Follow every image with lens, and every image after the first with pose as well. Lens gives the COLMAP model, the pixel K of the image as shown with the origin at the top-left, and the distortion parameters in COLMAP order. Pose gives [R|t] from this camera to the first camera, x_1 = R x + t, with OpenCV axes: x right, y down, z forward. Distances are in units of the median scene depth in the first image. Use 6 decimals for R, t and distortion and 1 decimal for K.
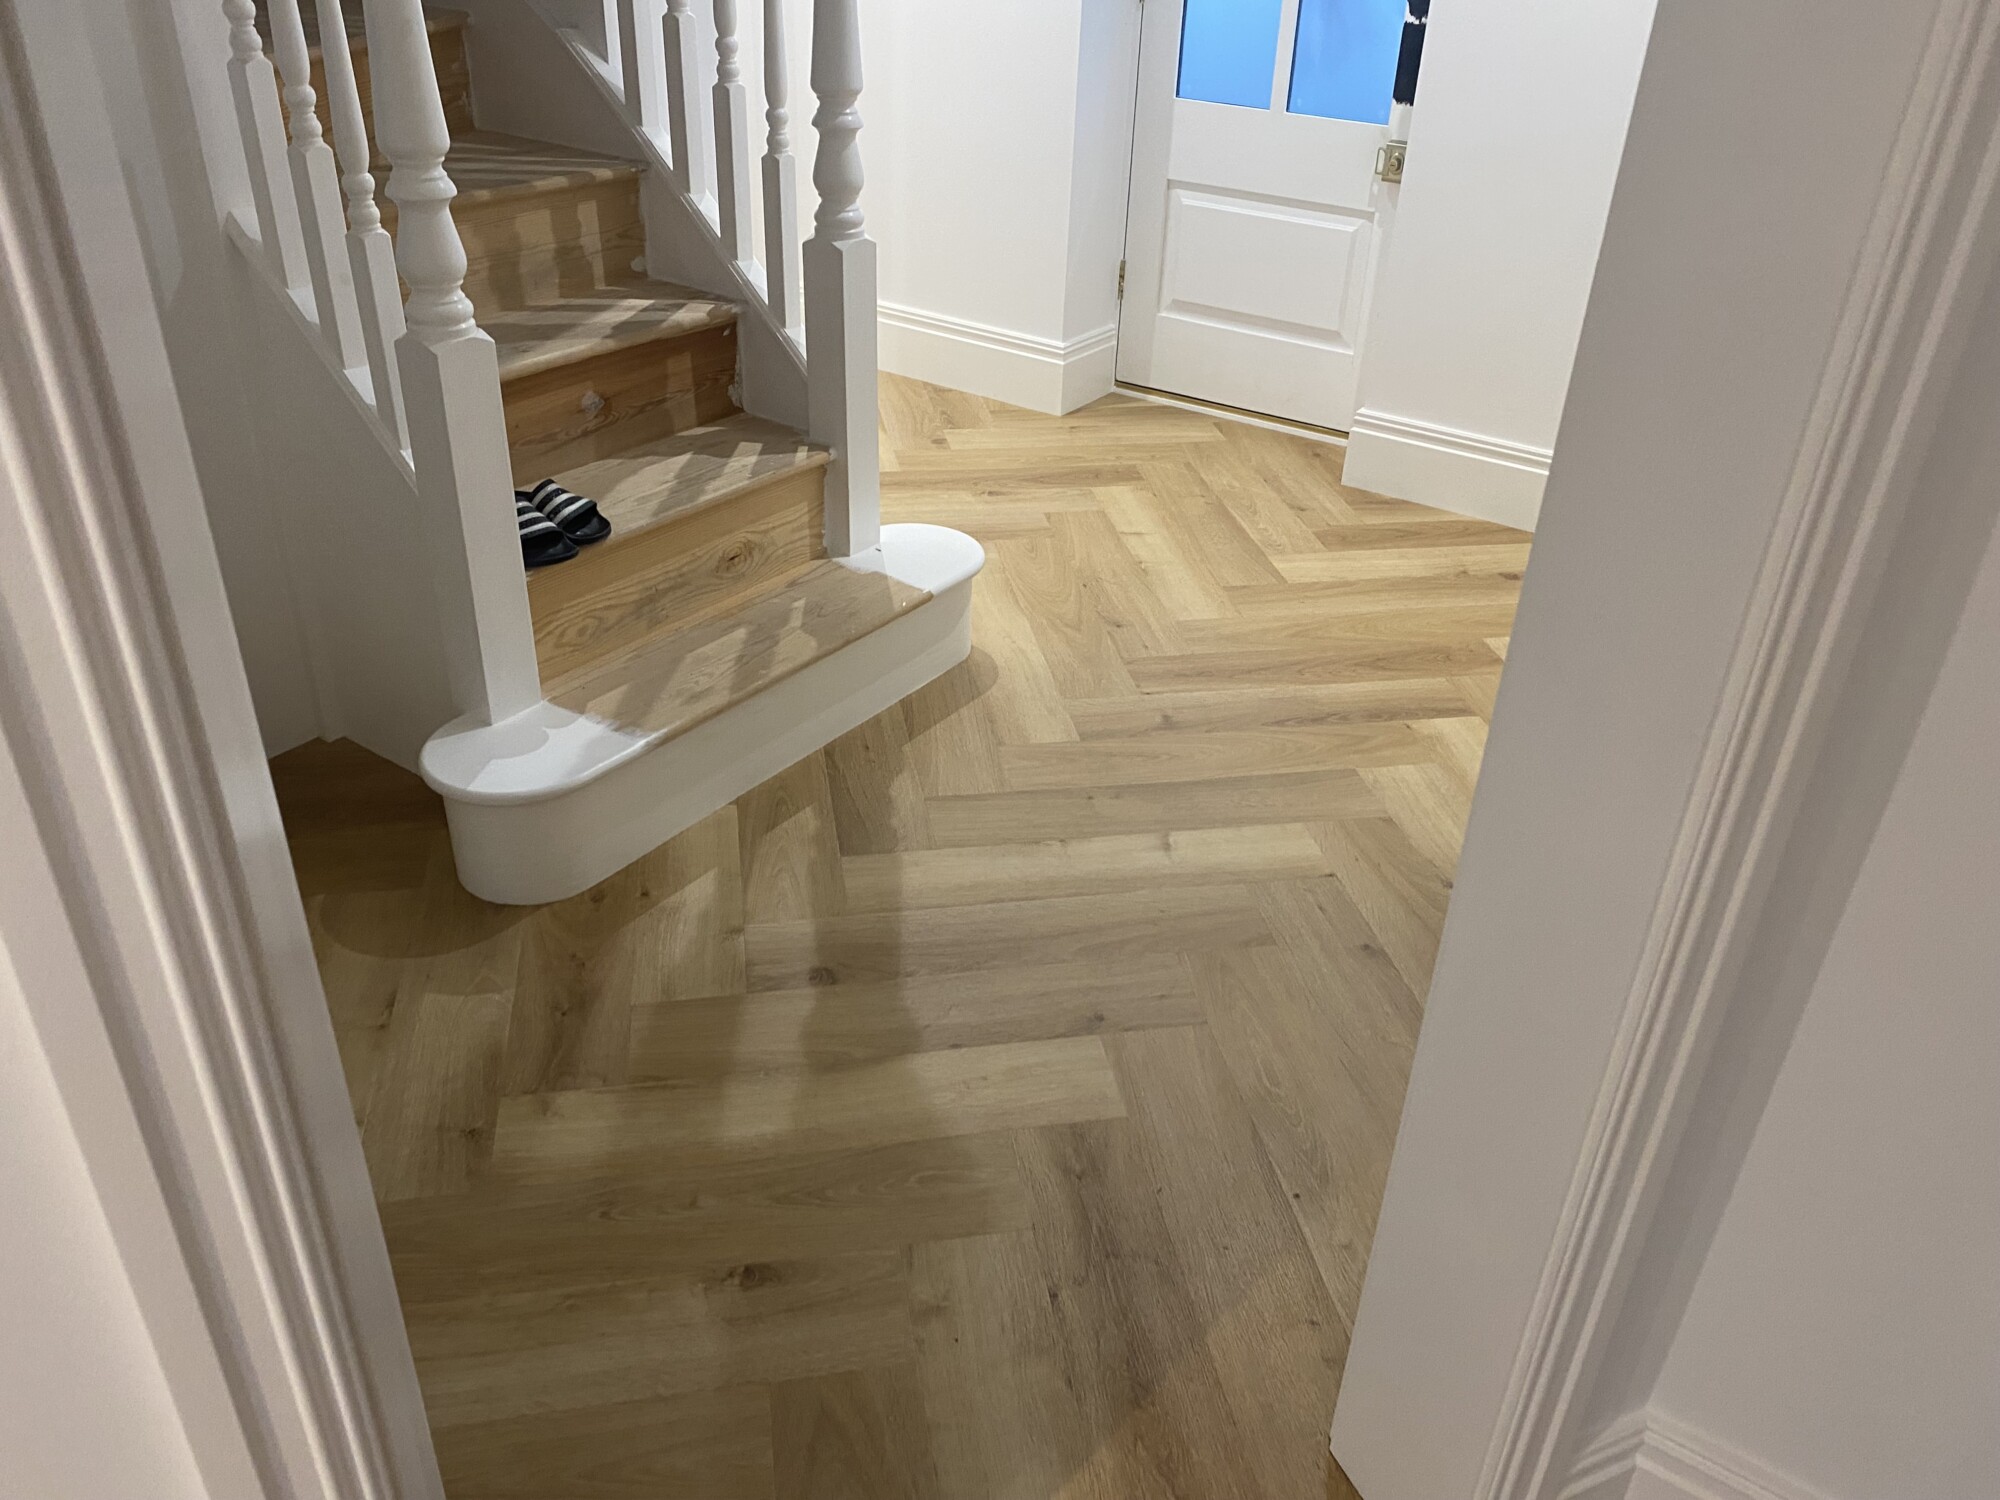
lens RADIAL K [[1528.2, 0, 1022.1], [0, 1528.2, 749.1], [0, 0, 1]] dist [0.149986, -0.388890]
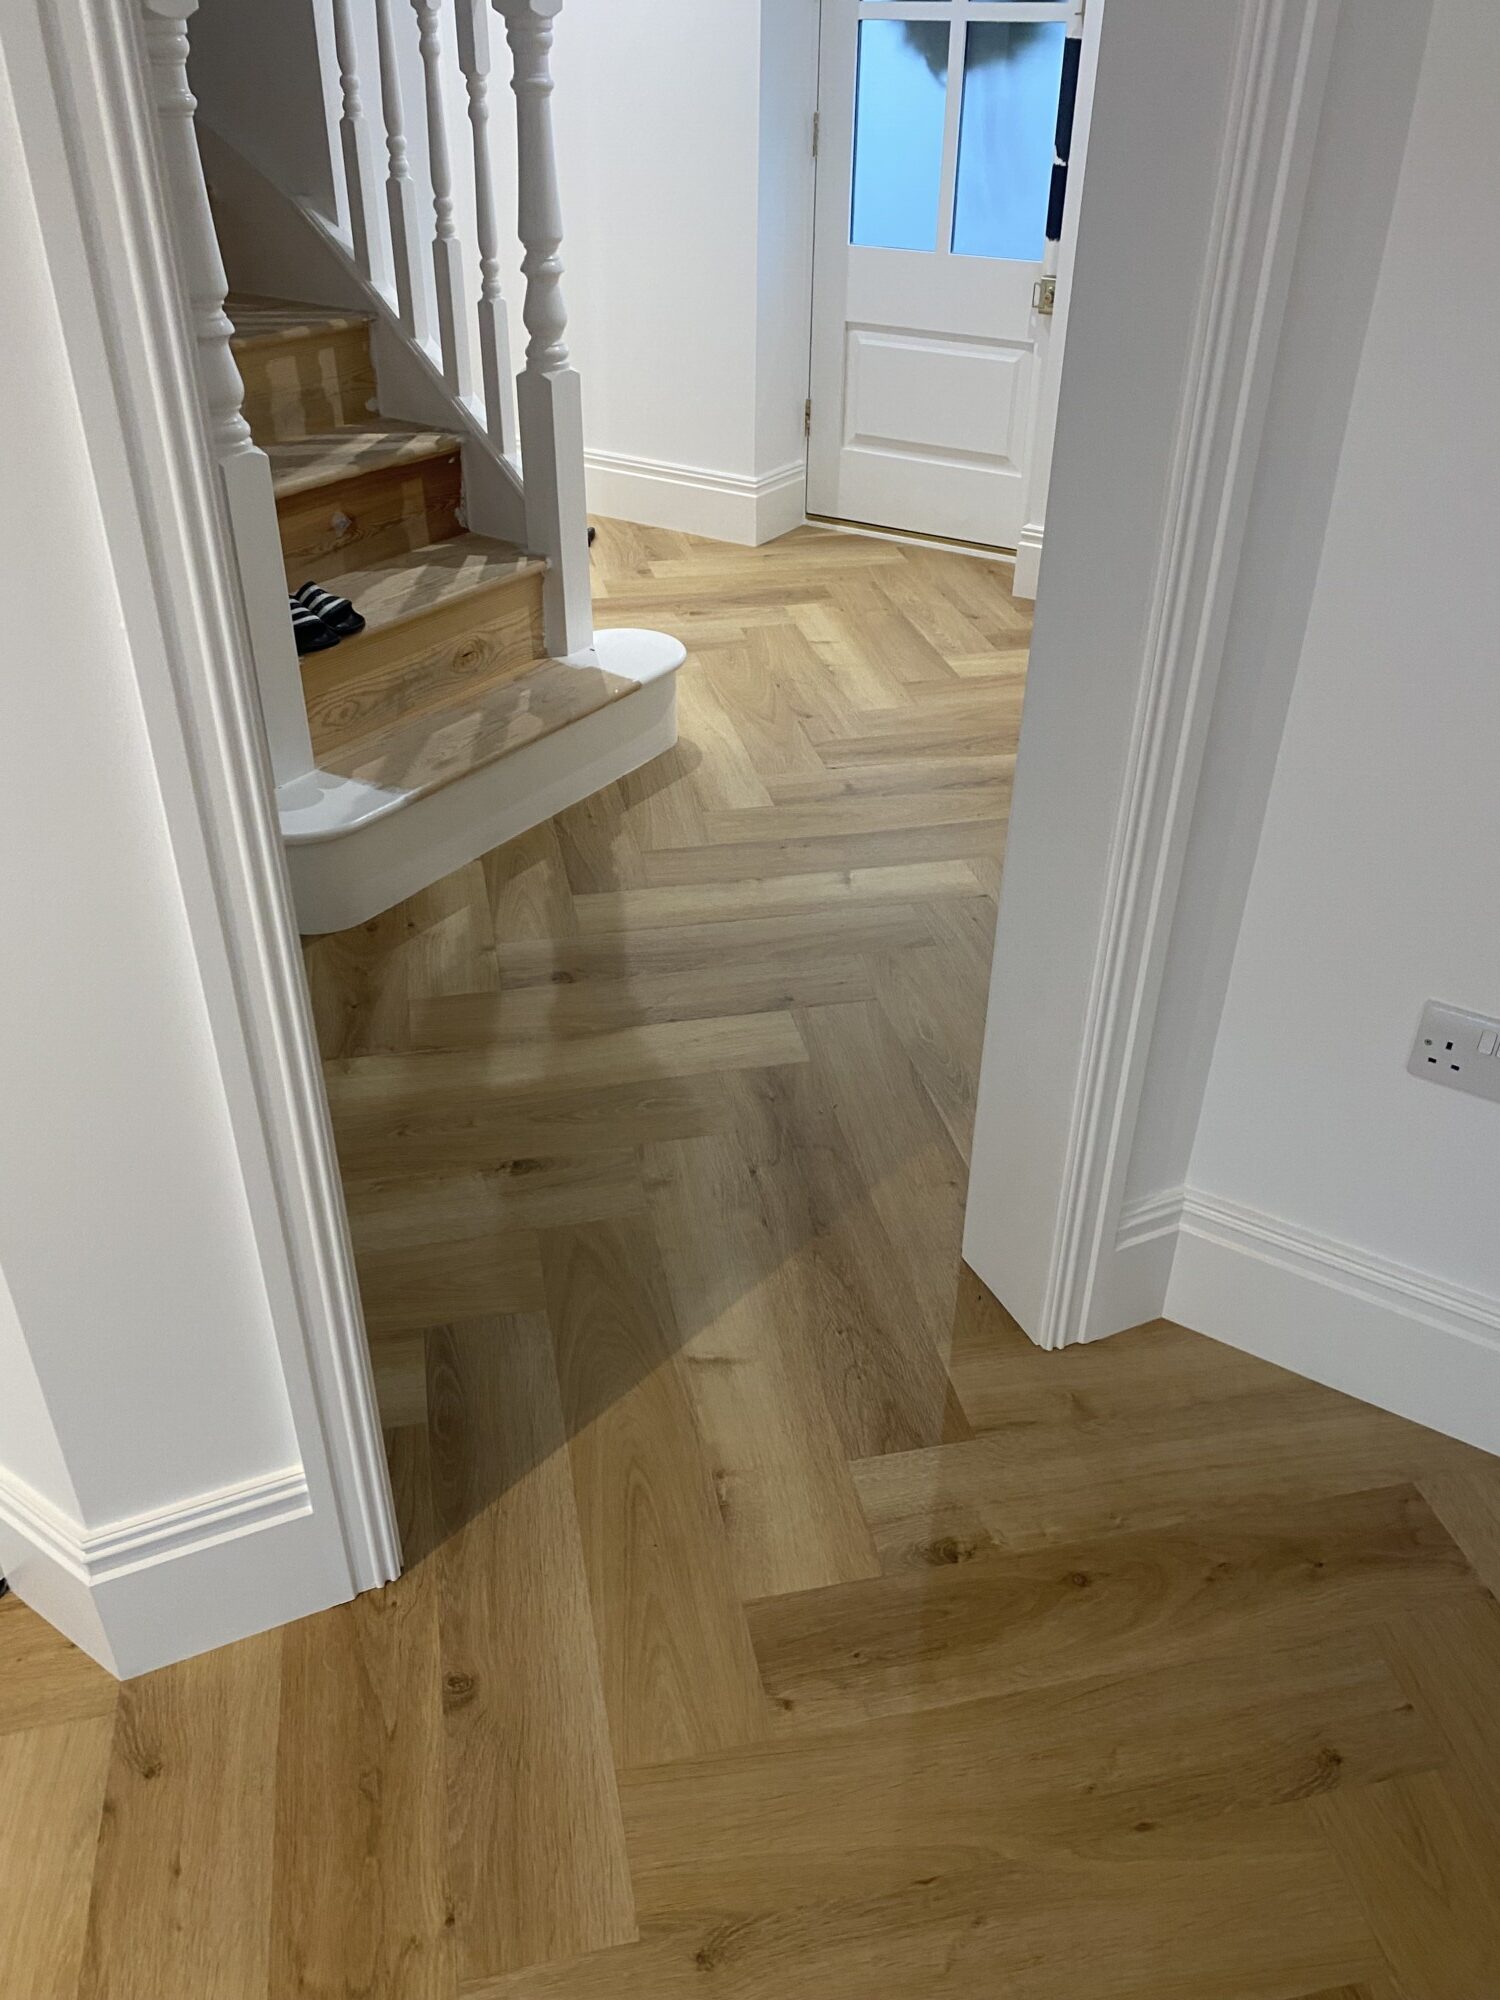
lens RADIAL K [[1566.4, 0, 750.0], [0, 1566.4, 1000.0], [0, 0, 1]] dist [0.112221, -0.261720]
pose [[0.999305, -0.037275, 0.000235, 0.014839], [0.037244, 0.998684, 0.035265, 0.103331], [-0.001549, -0.035232, 0.999378, -0.197955]]
